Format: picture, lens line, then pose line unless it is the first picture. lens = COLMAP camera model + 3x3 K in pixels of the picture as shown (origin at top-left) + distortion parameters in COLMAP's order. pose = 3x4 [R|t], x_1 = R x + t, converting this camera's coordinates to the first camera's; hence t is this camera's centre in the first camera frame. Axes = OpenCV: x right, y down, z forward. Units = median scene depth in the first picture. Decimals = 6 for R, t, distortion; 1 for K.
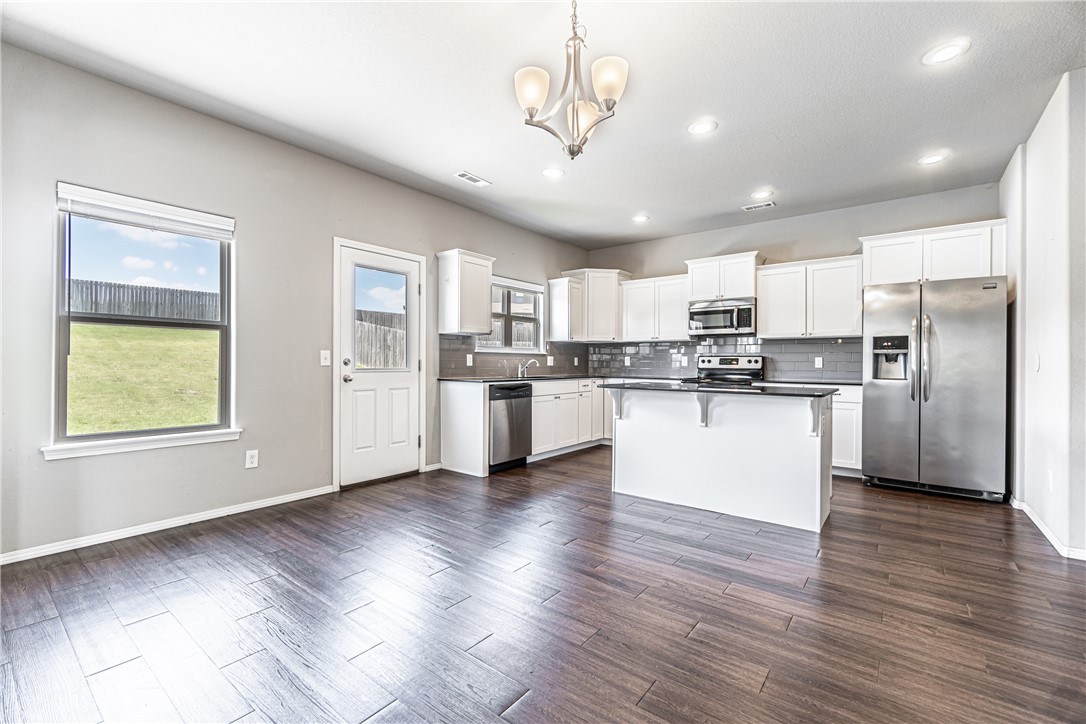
lens RADIAL K [[468.1, 0, 539.6], [0, 468.1, 361.2], [0, 0, 1]] dist [-0.007667, -0.000694]
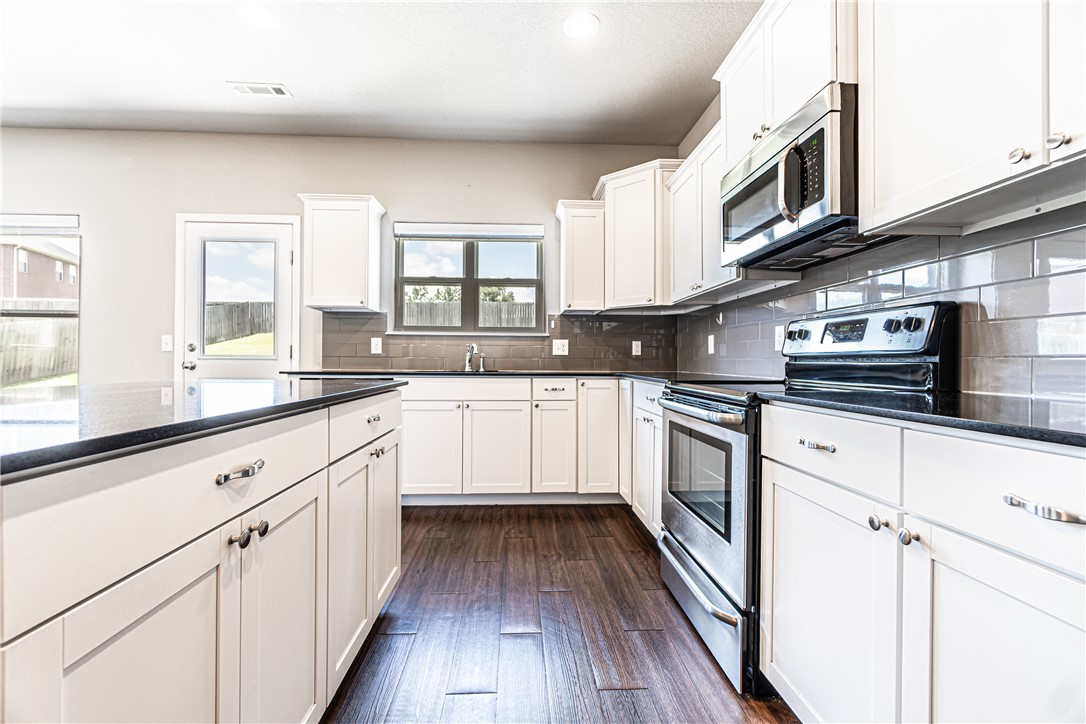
lens RADIAL K [[468.1, 0, 541.0], [0, 468.1, 361.3], [0, 0, 1]] dist [-0.007667, -0.000694]
pose [[0.656061, -0.002611, -0.754703, 0.548149], [-0.000471, 0.999992, -0.003869, 0.023661], [0.754707, 0.002893, 0.656055, 0.696362]]
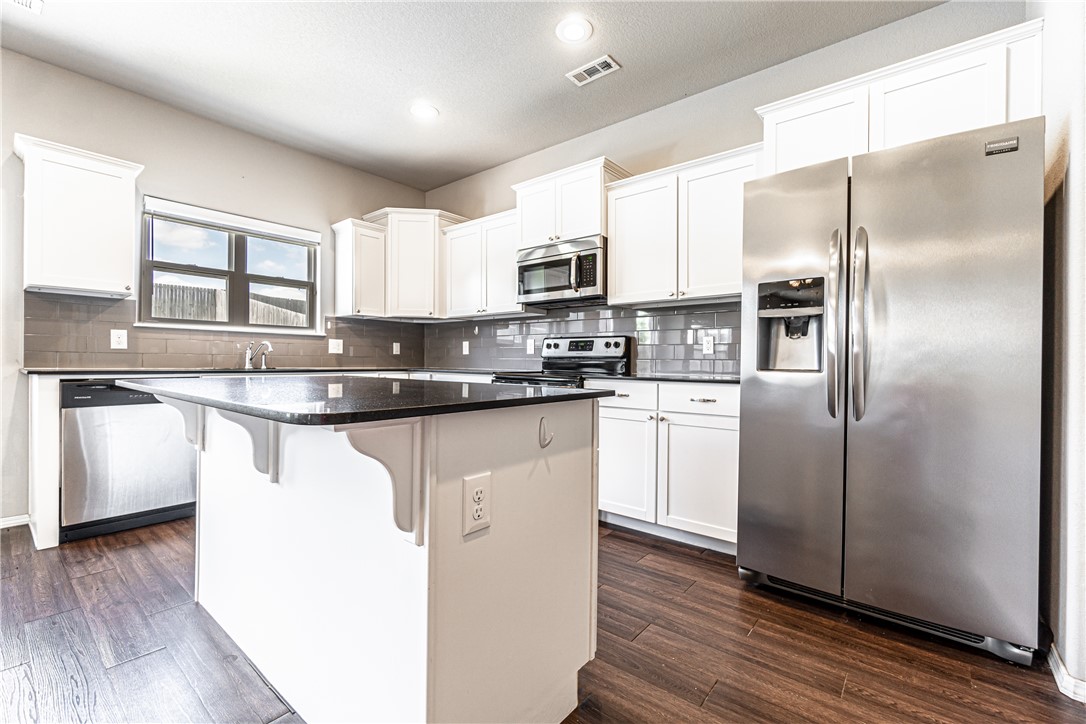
lens RADIAL K [[468.1, 0, 542.2], [0, 468.1, 361.1], [0, 0, 1]] dist [-0.007667, -0.000694]
pose [[0.999689, 0.003356, -0.024717, 0.398265], [-0.003336, 0.999994, 0.000850, 0.022545], [0.024720, -0.000767, 0.999694, 0.402828]]
